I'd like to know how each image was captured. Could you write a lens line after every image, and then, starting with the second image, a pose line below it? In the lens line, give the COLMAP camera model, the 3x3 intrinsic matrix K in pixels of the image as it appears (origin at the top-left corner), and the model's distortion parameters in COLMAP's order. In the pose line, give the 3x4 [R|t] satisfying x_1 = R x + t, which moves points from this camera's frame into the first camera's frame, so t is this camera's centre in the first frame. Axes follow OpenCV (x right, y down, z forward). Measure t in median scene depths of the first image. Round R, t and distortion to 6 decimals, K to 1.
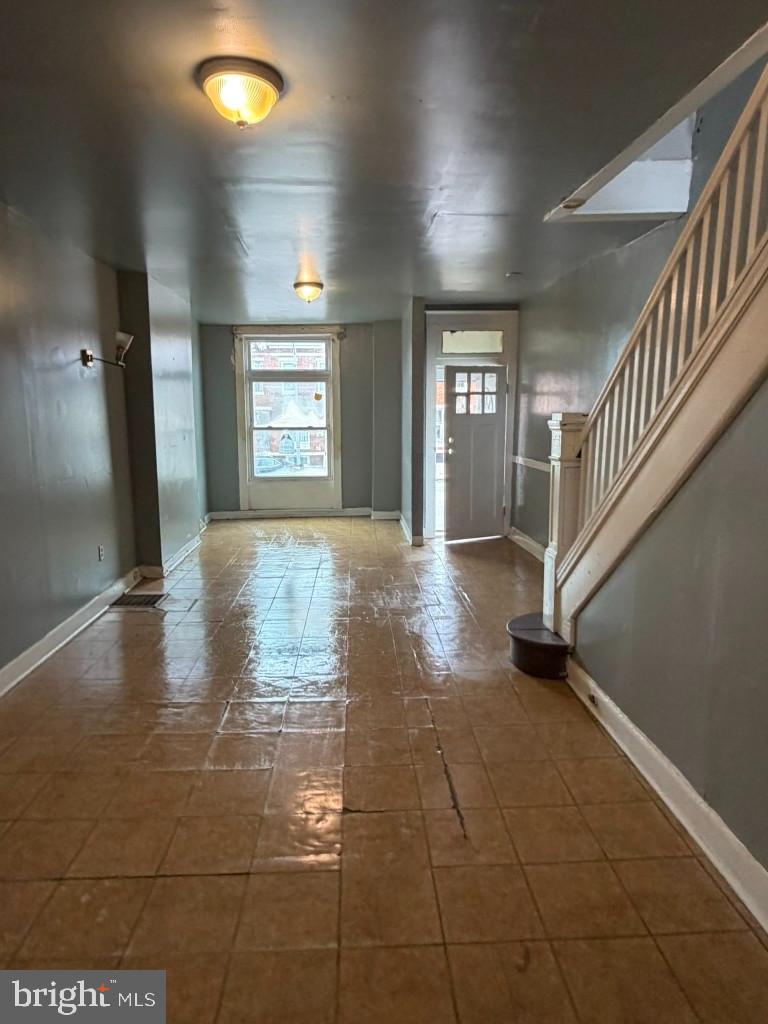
lens RADIAL K [[617.6, 0, 381.1], [0, 617.6, 510.4], [0, 0, 1]] dist [-0.000859, 0.000386]
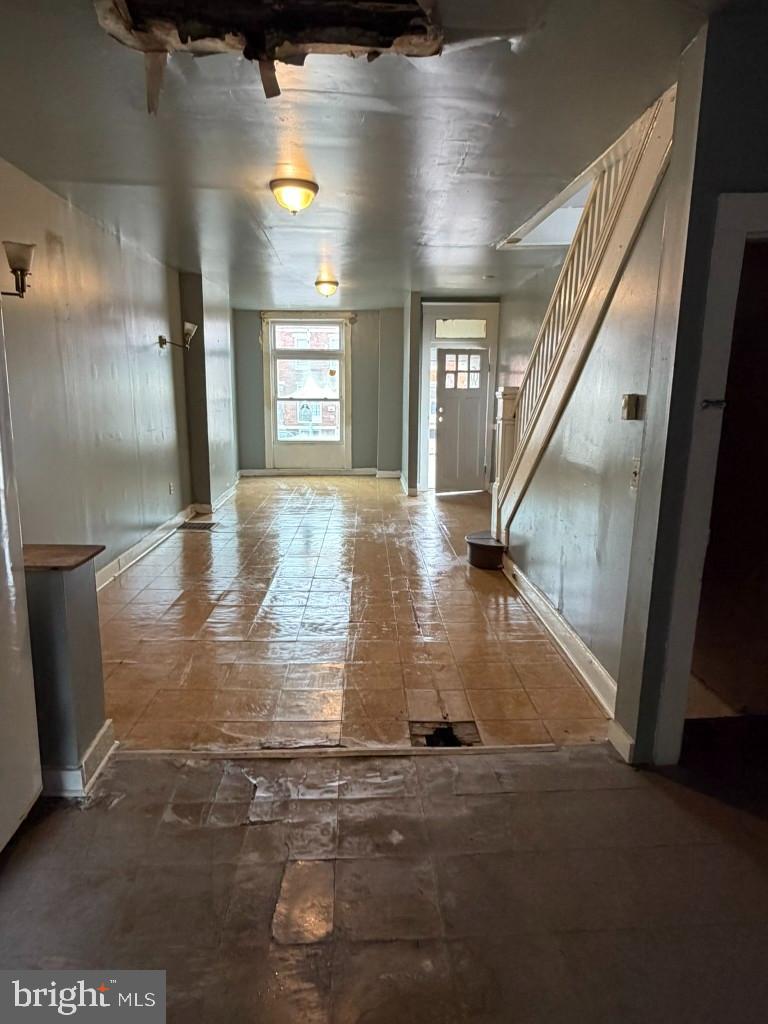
lens RADIAL K [[616.5, 0, 387.4], [0, 616.5, 513.9], [0, 0, 1]] dist [0.003002, 0.002466]
pose [[0.999883, 0.013898, -0.006344, 0.016856], [-0.013614, 0.998989, 0.042837, 0.040204], [0.006933, -0.042746, 0.999062, -0.224265]]
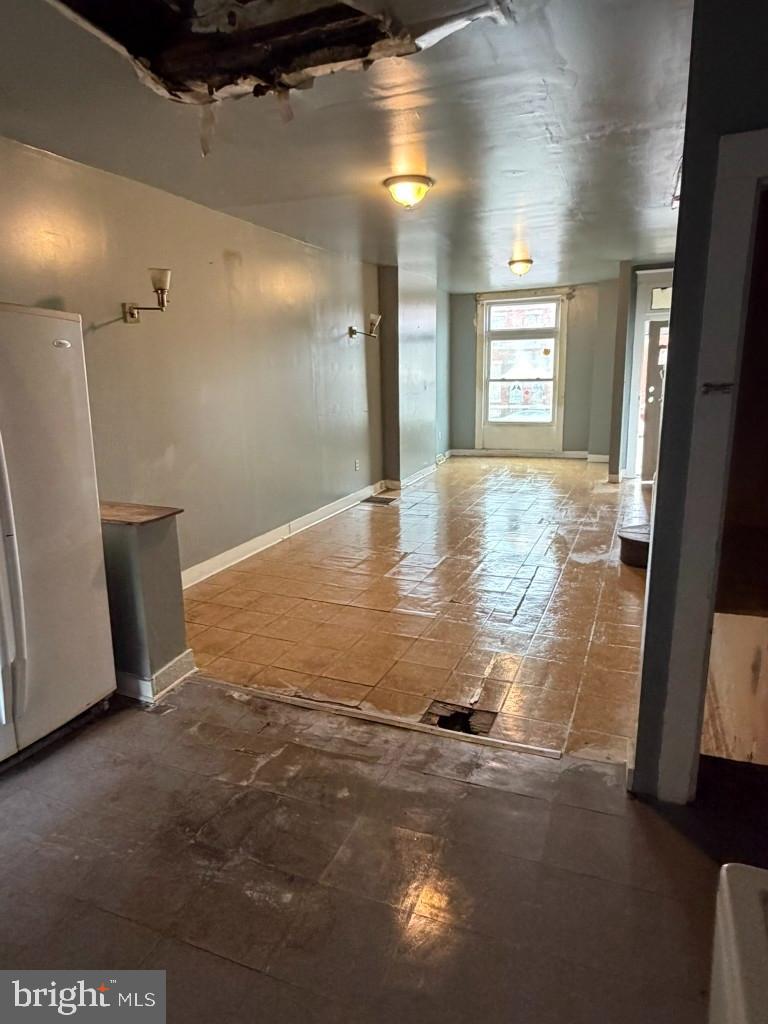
lens RADIAL K [[617.4, 0, 384.8], [0, 617.4, 507.7], [0, 0, 1]] dist [-0.003436, -0.001299]
pose [[0.902670, 0.079231, -0.422976, 0.161799], [-0.049853, 0.995540, 0.080091, 0.032651], [0.427436, -0.051209, 0.902594, -0.209513]]
